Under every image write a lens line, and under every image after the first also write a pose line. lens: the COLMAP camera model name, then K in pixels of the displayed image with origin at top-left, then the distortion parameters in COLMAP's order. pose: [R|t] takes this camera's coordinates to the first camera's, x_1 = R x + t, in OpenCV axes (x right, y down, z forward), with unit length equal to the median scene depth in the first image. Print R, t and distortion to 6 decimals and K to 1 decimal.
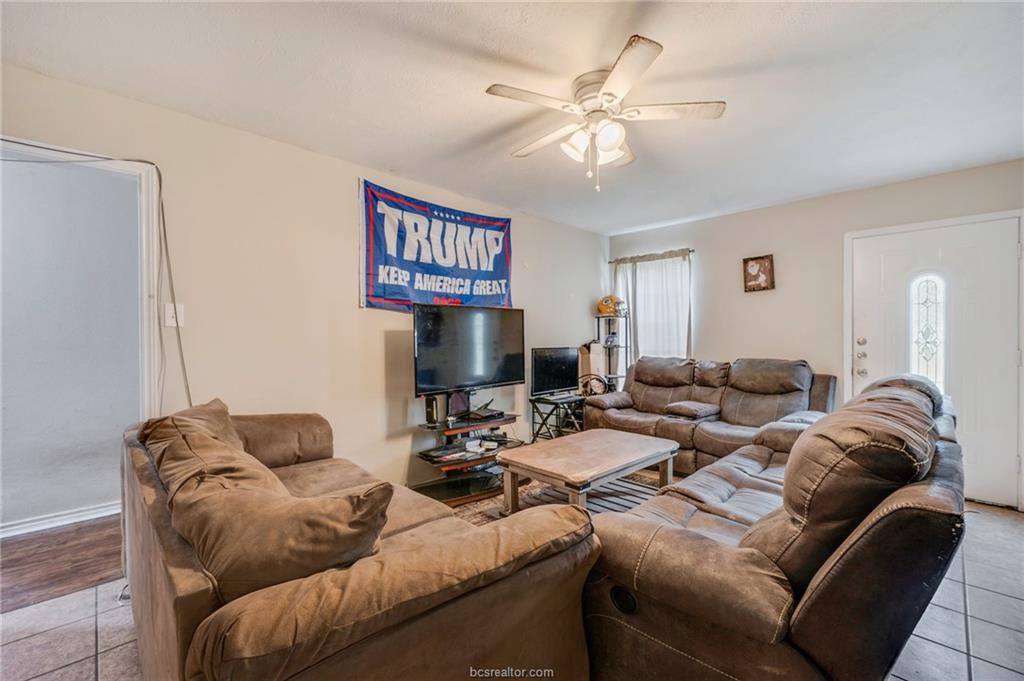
lens RADIAL K [[436.3, 0, 511.3], [0, 436.3, 340.9], [0, 0, 1]] dist [0.000216, 0.000233]
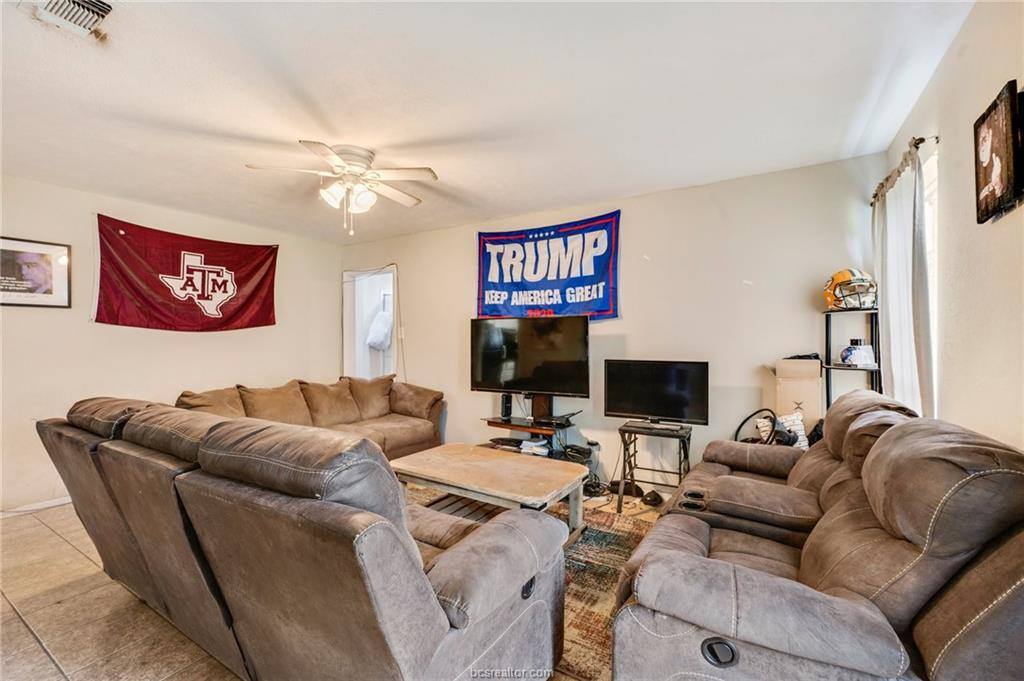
lens RADIAL K [[436.3, 0, 512.0], [0, 436.3, 338.7], [0, 0, 1]] dist [0.000216, 0.000233]
pose [[0.246865, -0.001077, -0.969049, 0.901857], [-0.008492, 0.999959, -0.003275, -0.019525], [0.969013, 0.009038, 0.246846, 0.655113]]
